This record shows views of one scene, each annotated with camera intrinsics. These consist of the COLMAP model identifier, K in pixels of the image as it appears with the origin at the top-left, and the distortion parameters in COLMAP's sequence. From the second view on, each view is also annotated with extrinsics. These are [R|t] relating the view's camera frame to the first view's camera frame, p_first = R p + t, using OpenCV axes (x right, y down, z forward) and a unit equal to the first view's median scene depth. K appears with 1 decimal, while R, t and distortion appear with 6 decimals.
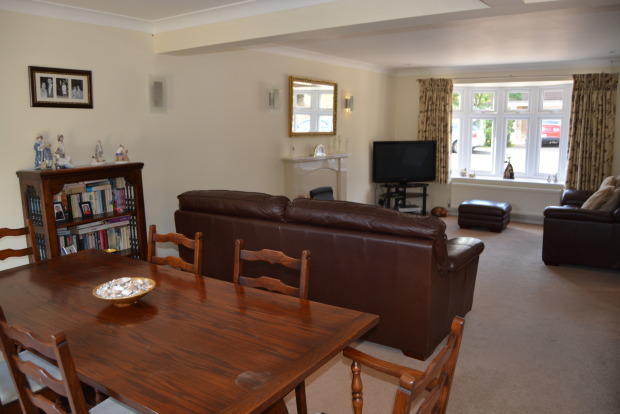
lens RADIAL K [[479.7, 0, 310.0], [0, 479.7, 207.0], [0, 0, 1]] dist [-0.079633, 0.007921]
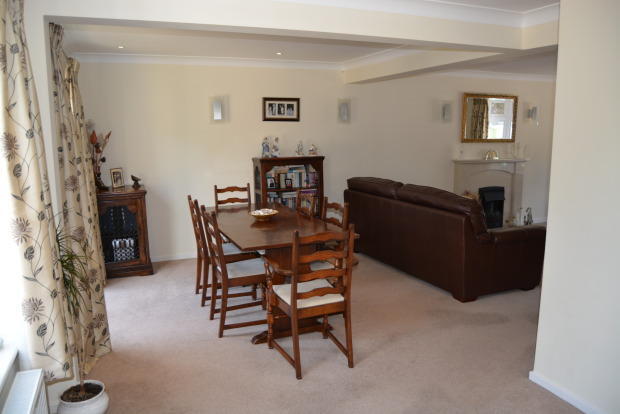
lens RADIAL K [[479.7, 0, 310.0], [0, 479.7, 207.0], [0, 0, 1]] dist [-0.079633, 0.007921]
pose [[0.835716, 0.085871, -0.542407, 0.481116], [-0.091316, 0.995678, 0.016936, 0.050336], [0.541517, 0.035377, 0.839945, -0.342945]]
